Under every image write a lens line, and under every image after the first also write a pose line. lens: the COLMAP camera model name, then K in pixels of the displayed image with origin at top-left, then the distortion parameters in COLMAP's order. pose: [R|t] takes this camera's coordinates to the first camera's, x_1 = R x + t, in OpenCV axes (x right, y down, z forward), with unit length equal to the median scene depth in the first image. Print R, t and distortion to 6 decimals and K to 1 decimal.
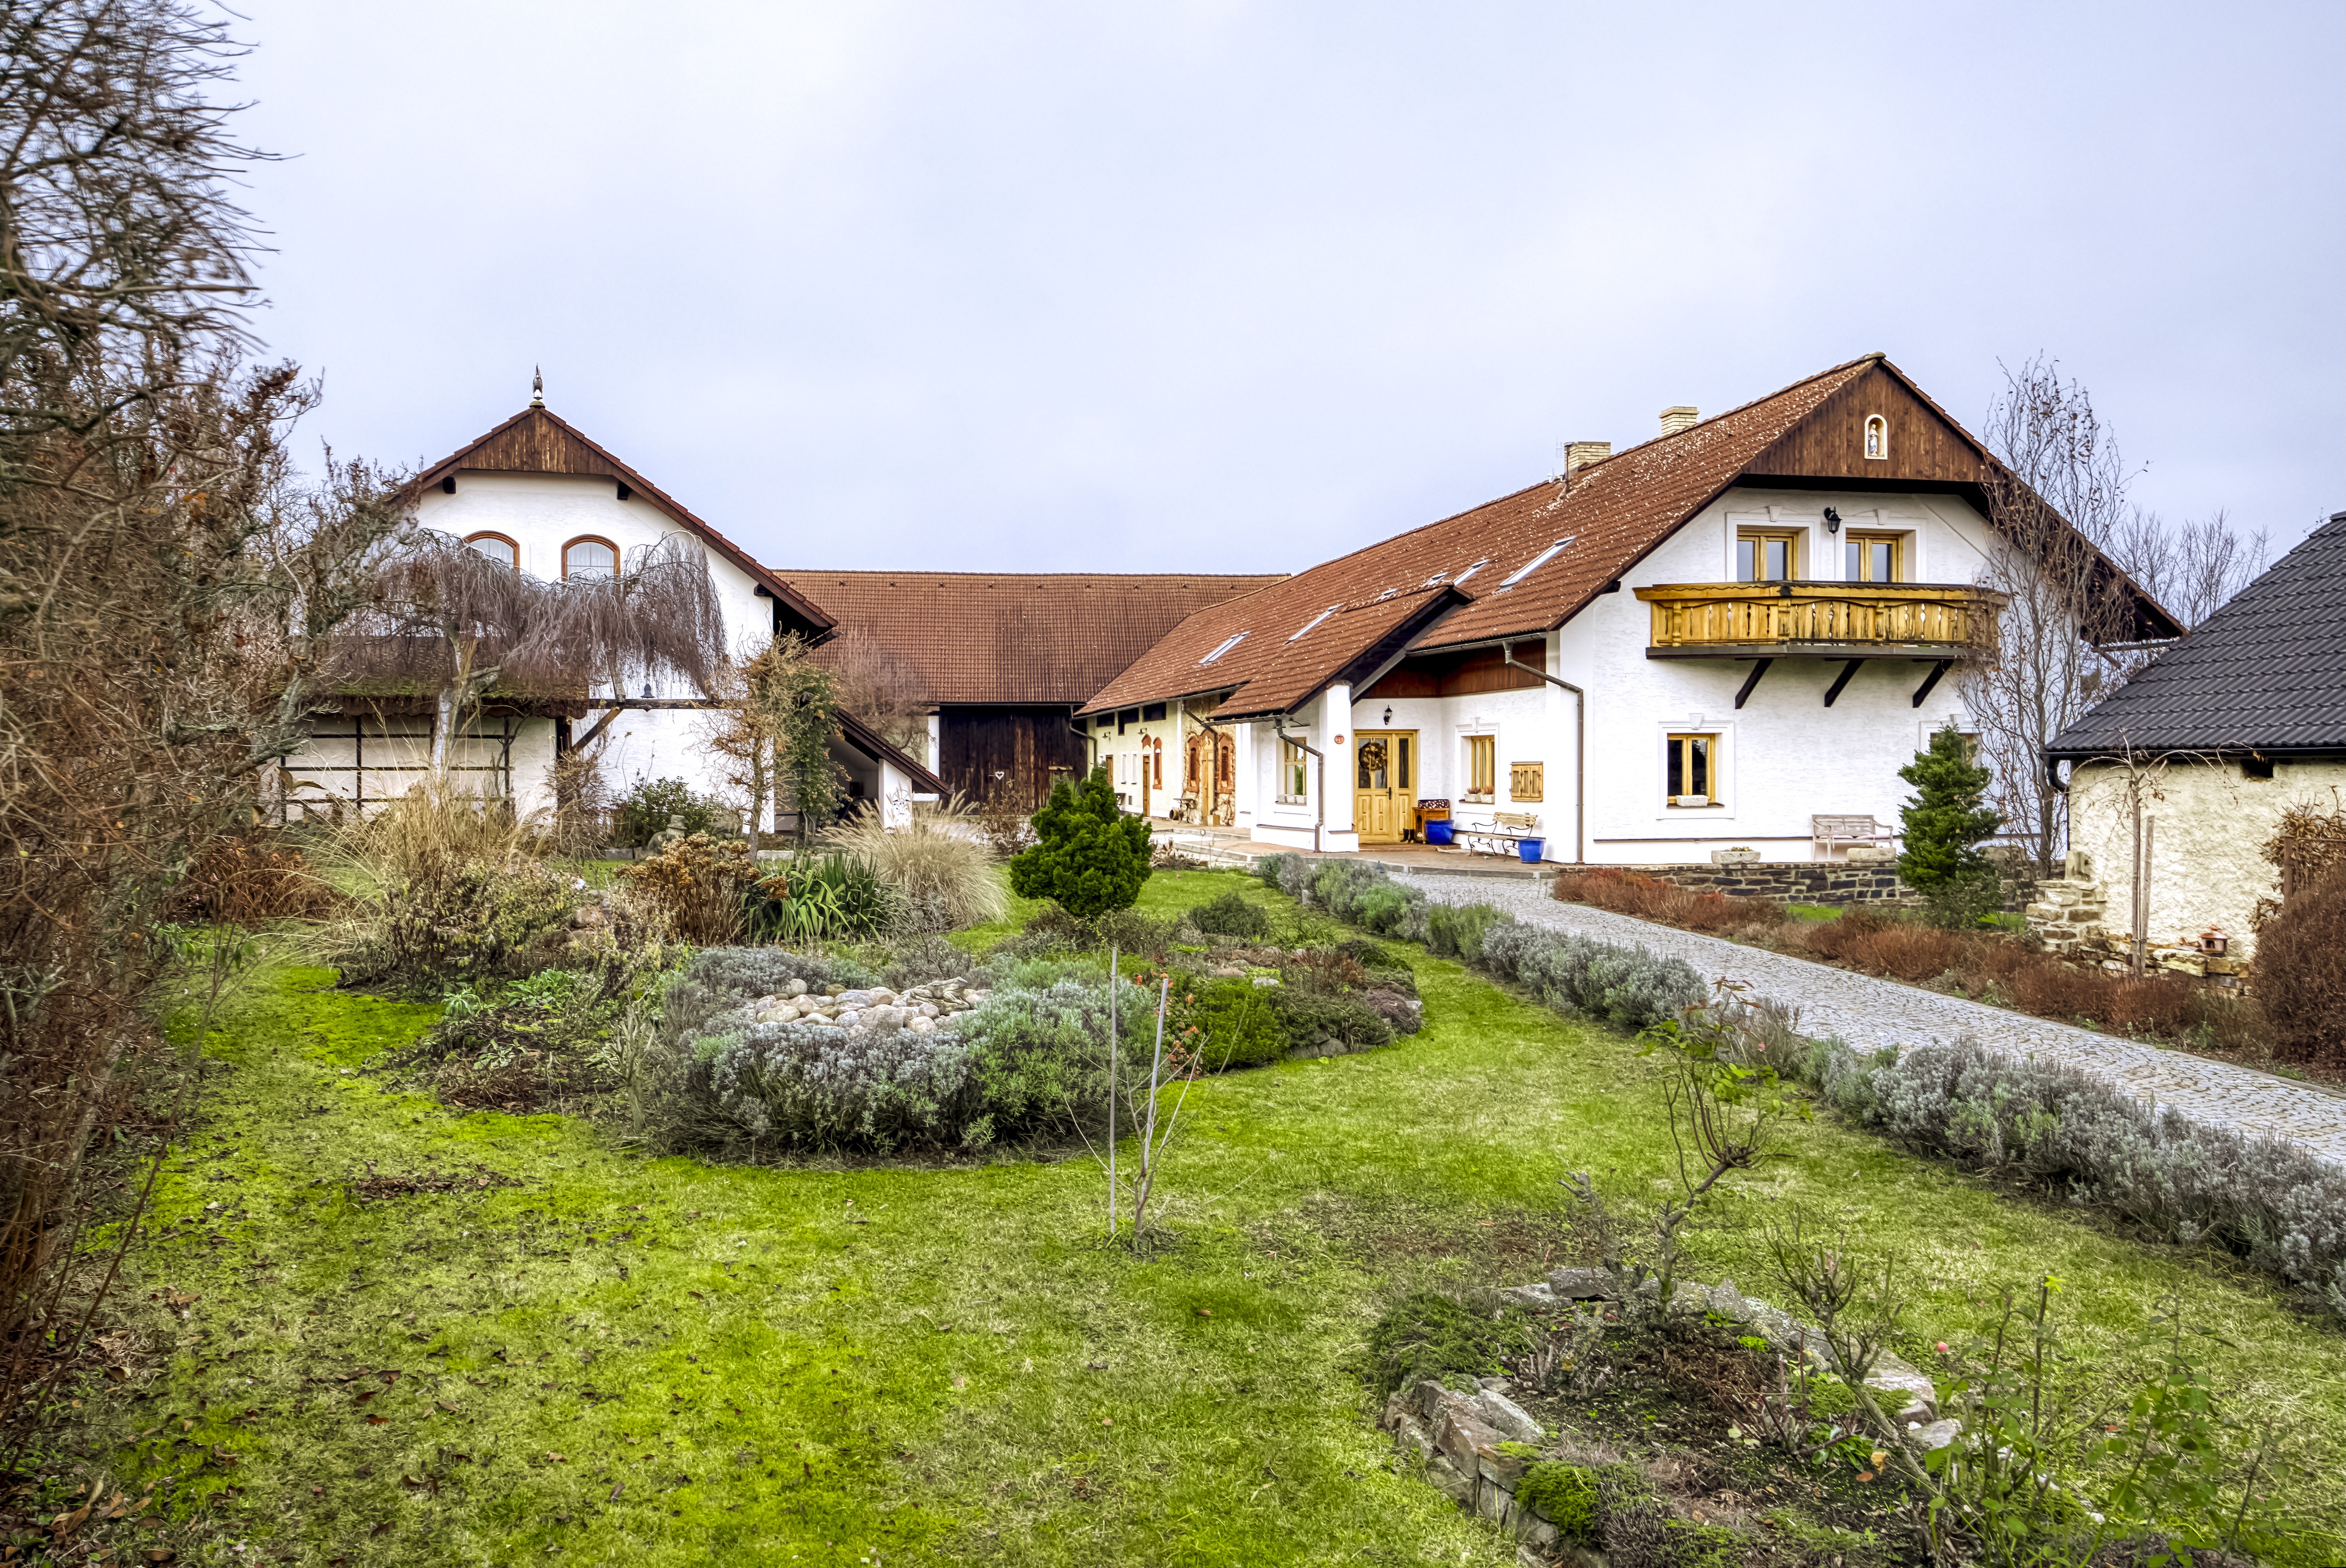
lens RADIAL K [[1787.0, 0, 1152.3], [0, 1787.0, 768.5], [0, 0, 1]] dist [0.015967, 0.002262]
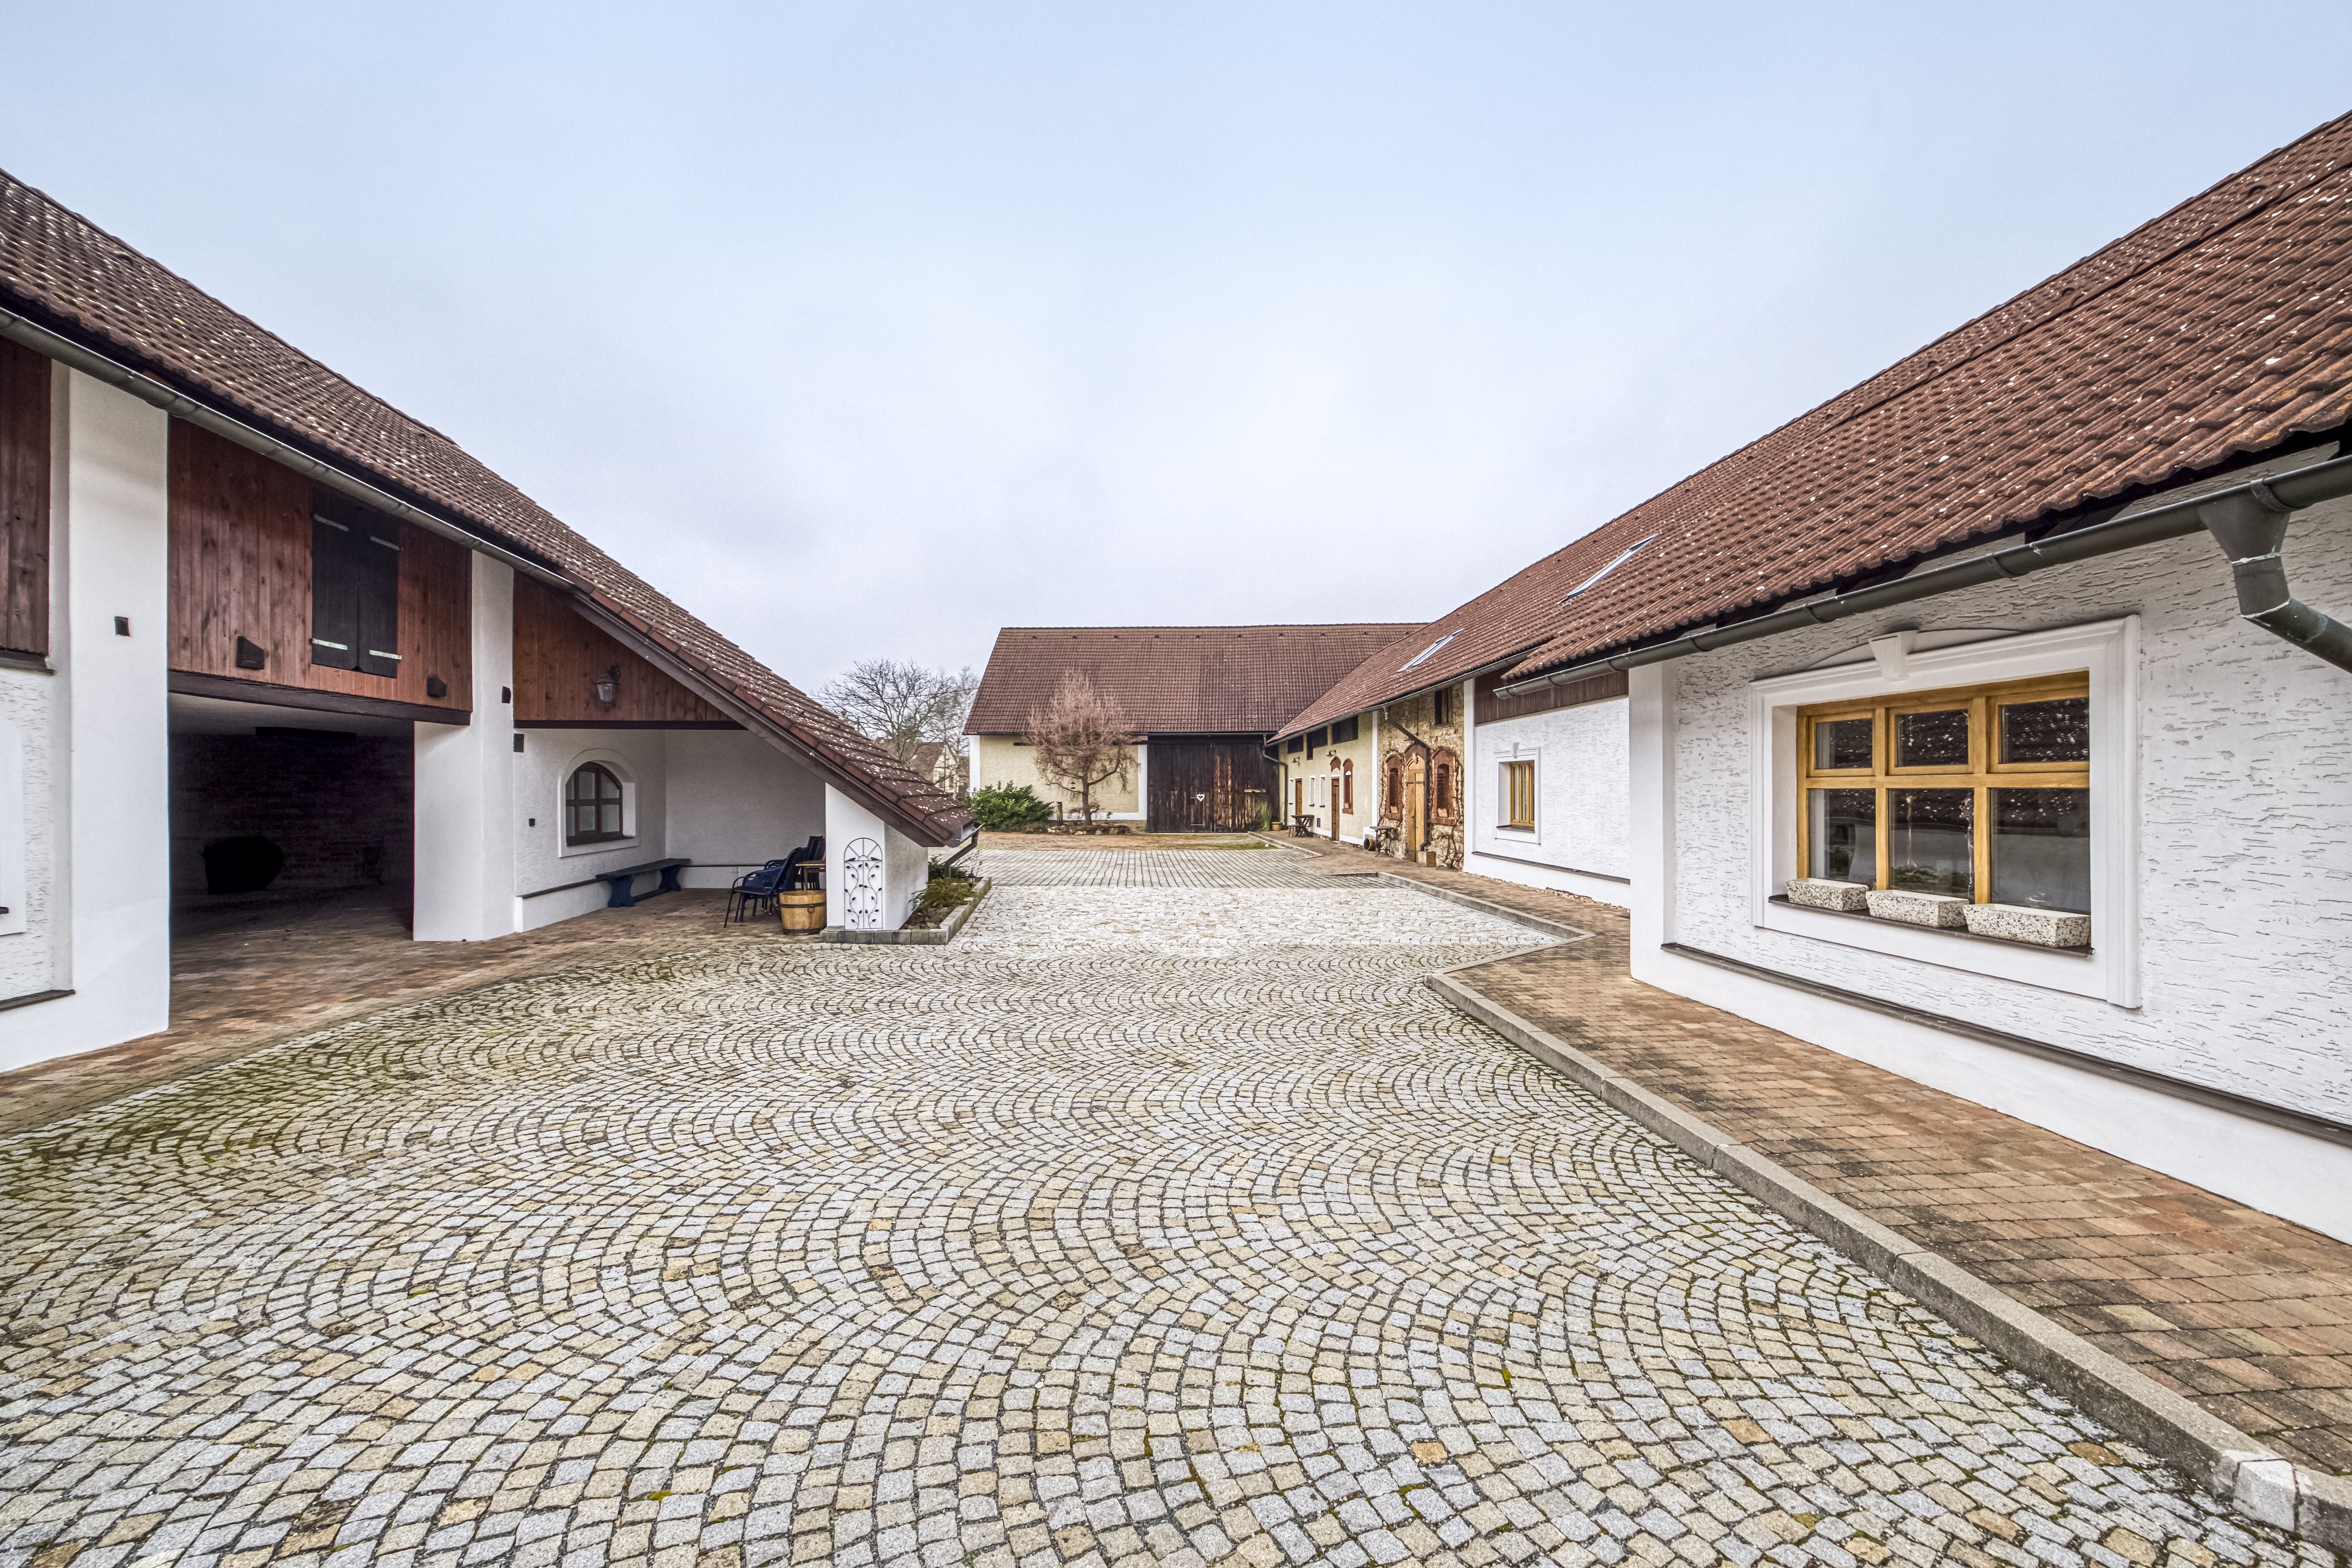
lens RADIAL K [[945.8, 0, 1181.6], [0, 945.8, 791.0], [0, 0, 1]] dist [0.002008, 0.000588]
pose [[0.988173, -0.001649, -0.153336, -0.013787], [0.001855, 0.999998, 0.001199, -0.002488], [0.153334, -0.001470, 0.988173, 0.913941]]
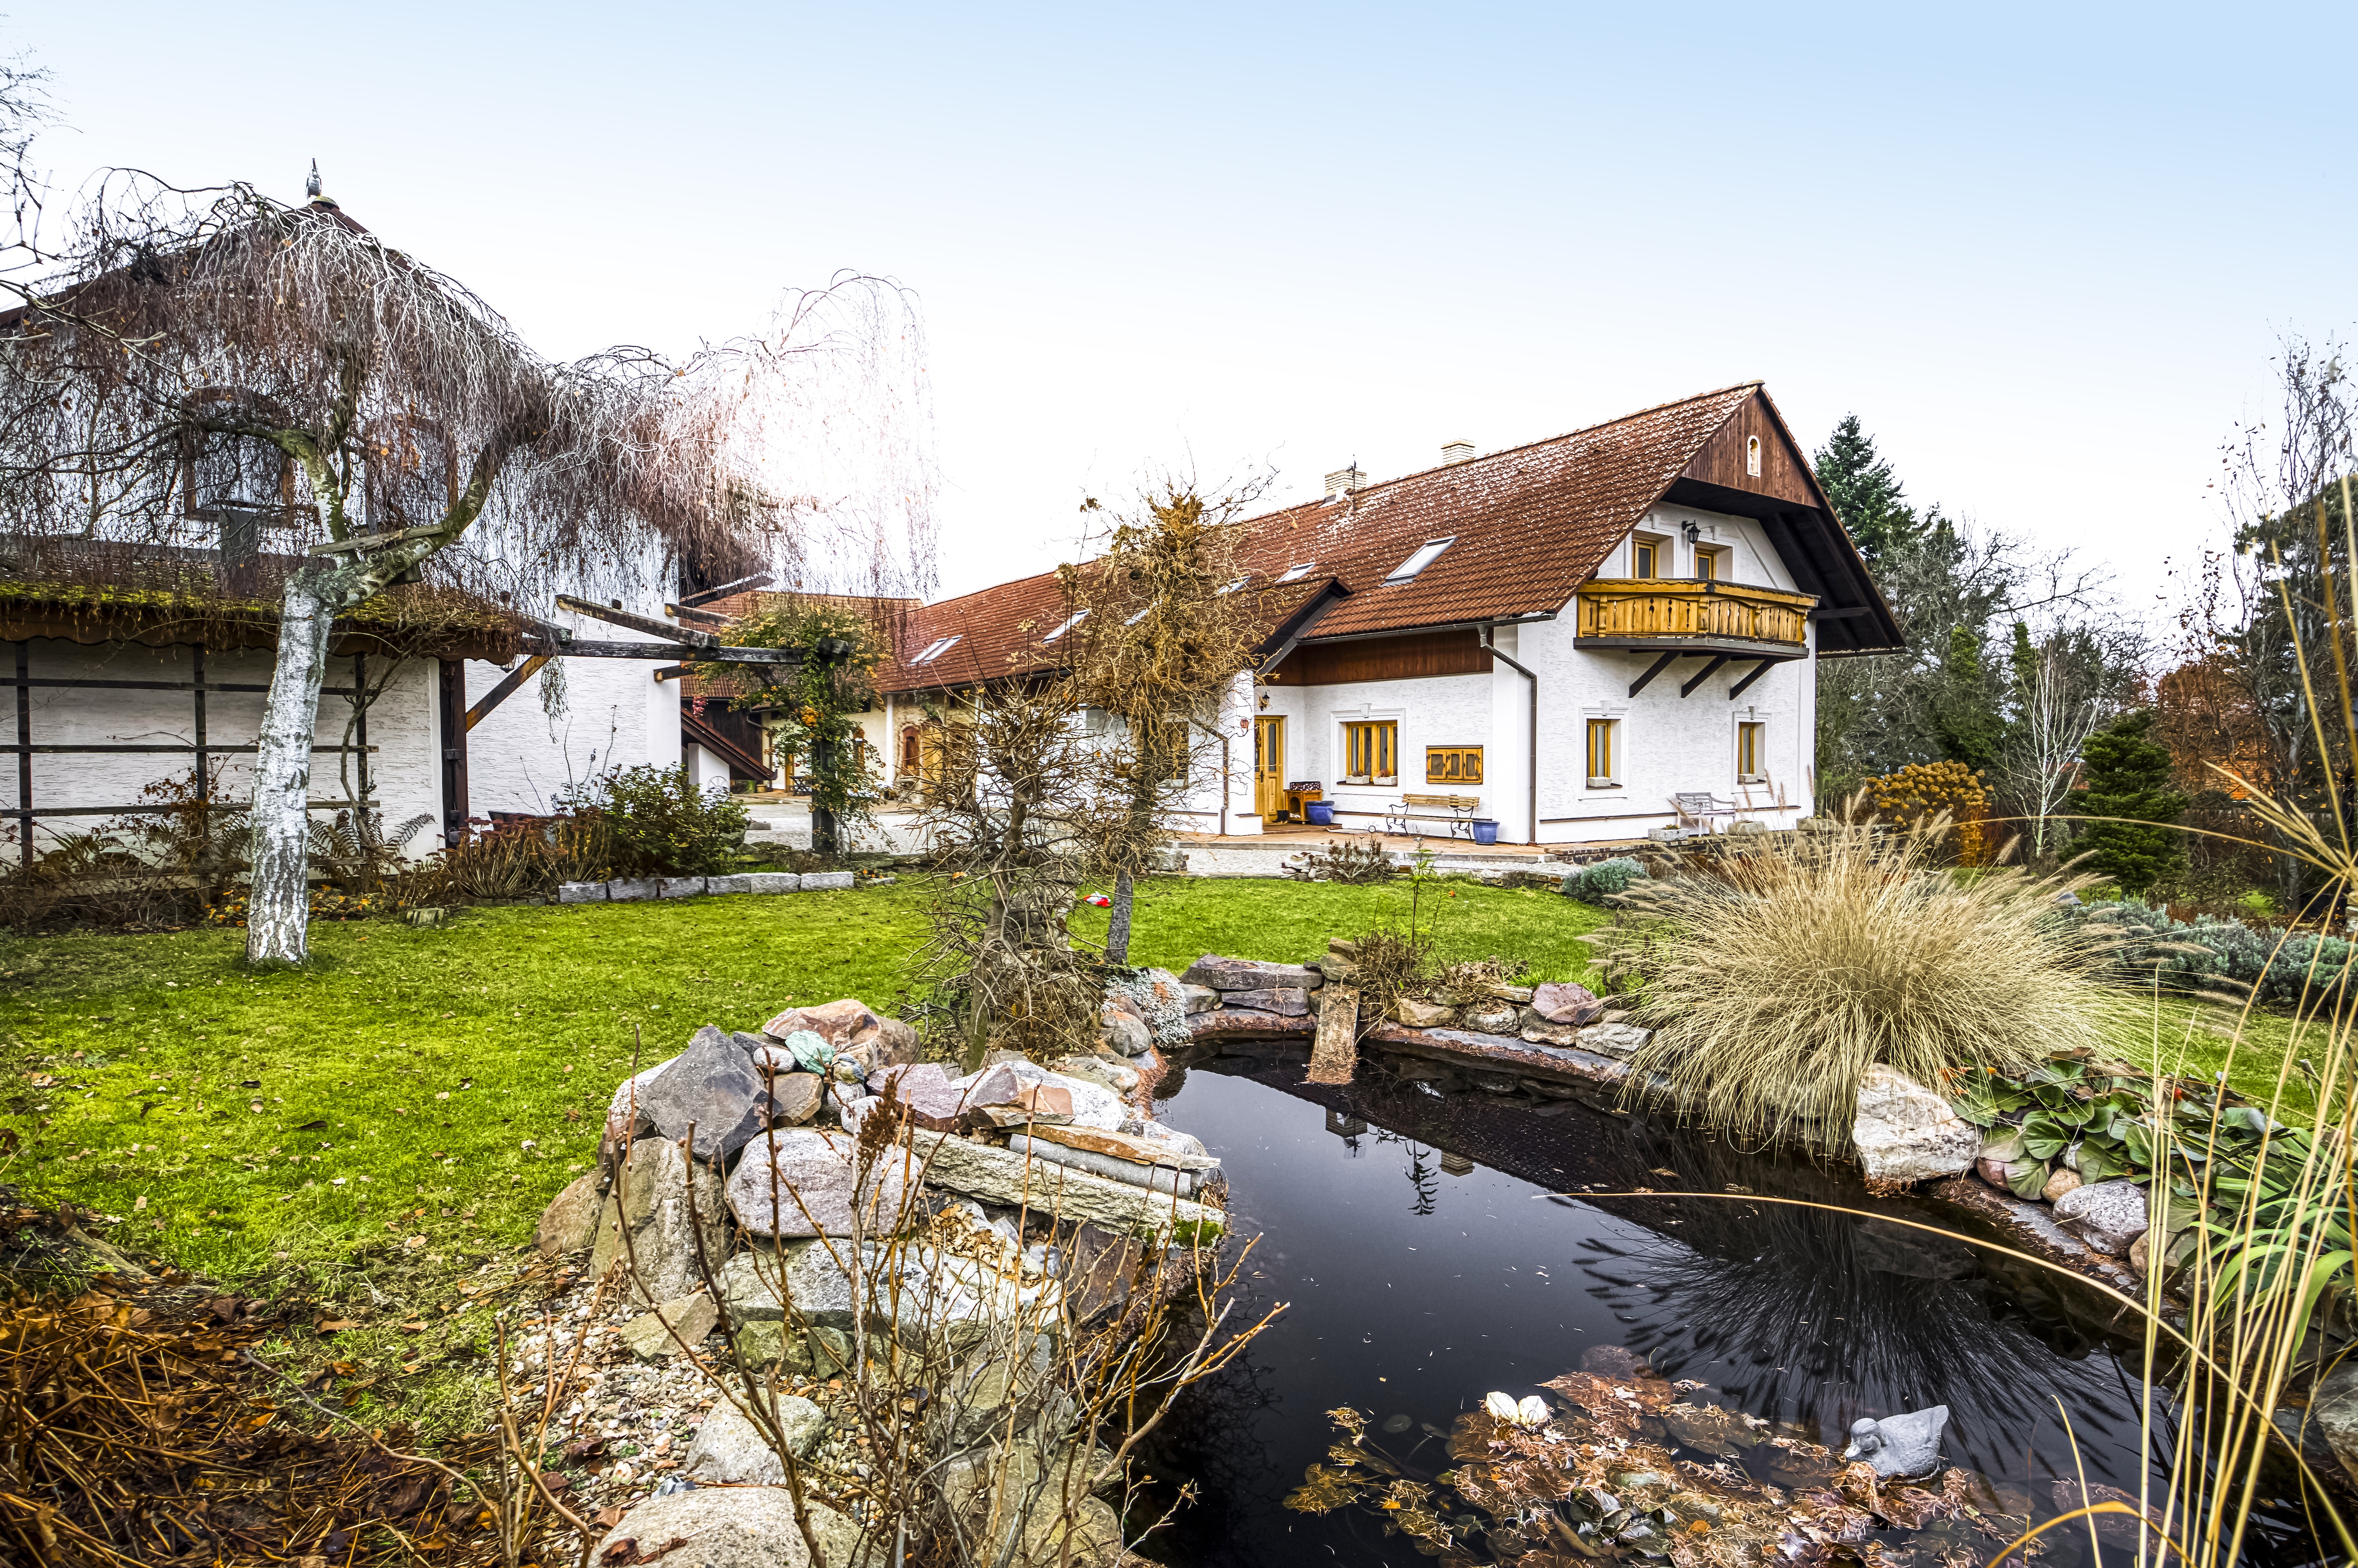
lens RADIAL K [[1181.1, 0, 1179.1], [0, 1181.1, 788.1], [0, 0, 1]] dist [-0.001765, -0.000251]
pose [[0.920639, -0.011894, 0.390234, -0.194138], [0.001388, 0.999629, 0.027193, 0.001717], [-0.390413, -0.024494, 0.920314, 0.405443]]
